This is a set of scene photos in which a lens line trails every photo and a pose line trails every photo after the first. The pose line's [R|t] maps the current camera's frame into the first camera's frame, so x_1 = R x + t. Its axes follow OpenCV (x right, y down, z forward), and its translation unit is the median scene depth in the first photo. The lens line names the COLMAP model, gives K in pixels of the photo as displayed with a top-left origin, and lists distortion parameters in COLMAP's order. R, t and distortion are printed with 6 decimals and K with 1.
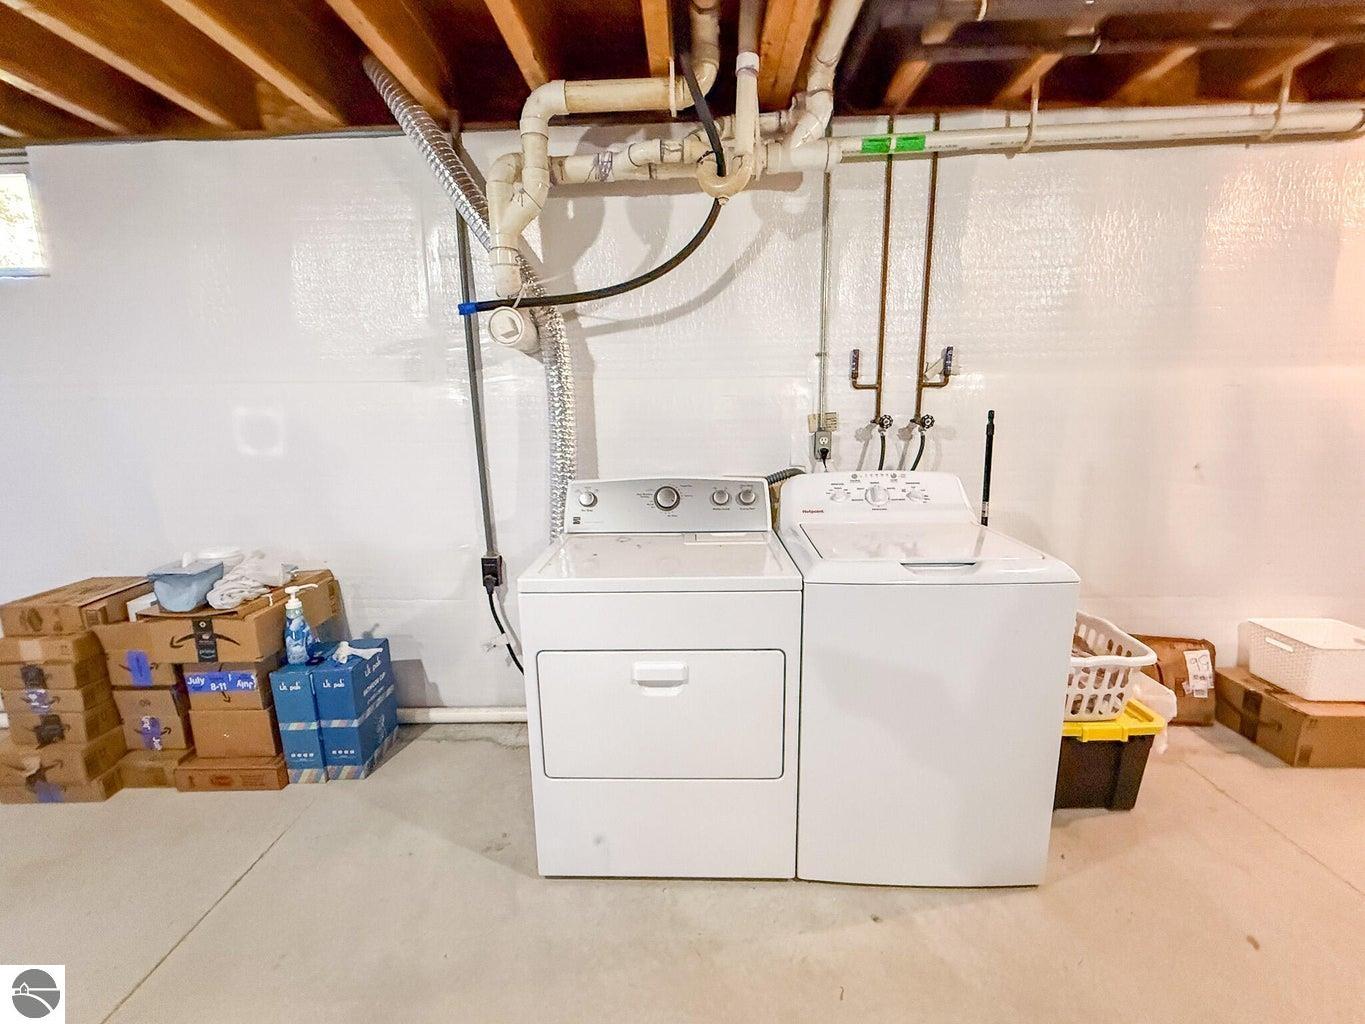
lens RADIAL K [[546.3, 0, 681.6], [0, 546.3, 509.4], [0, 0, 1]] dist [-0.002619, 0.000762]
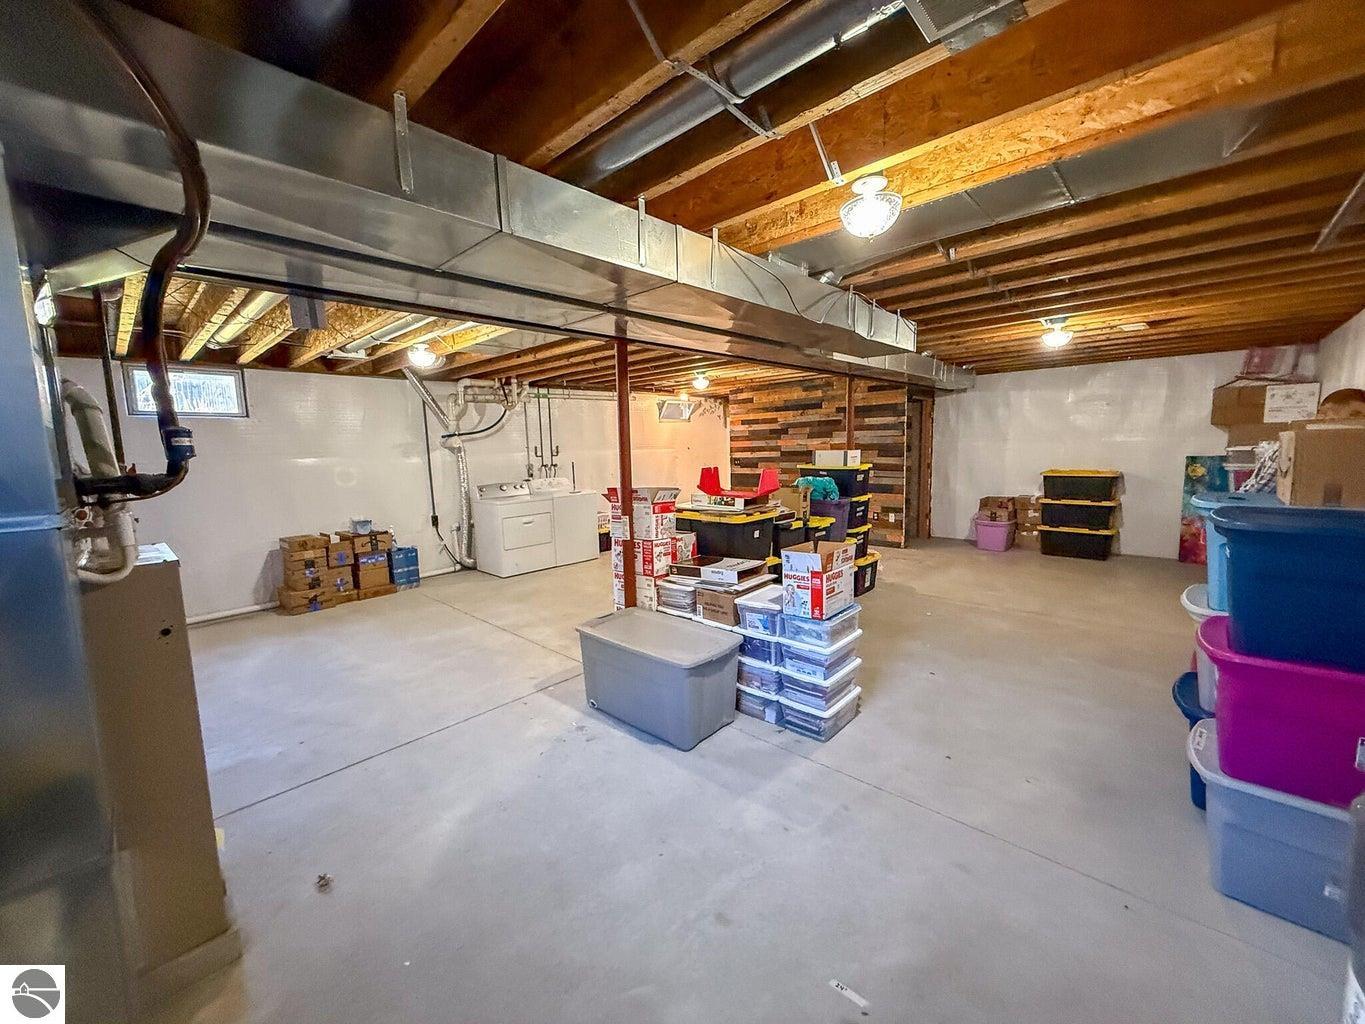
lens RADIAL K [[546.3, 0, 679.3], [0, 546.3, 508.6], [0, 0, 1]] dist [-0.002619, 0.000762]
pose [[0.660087, -0.087719, 0.746050, -1.777878], [0.154639, 0.987755, -0.020682, 0.335191], [-0.735100, 0.129020, 0.665569, -2.042541]]
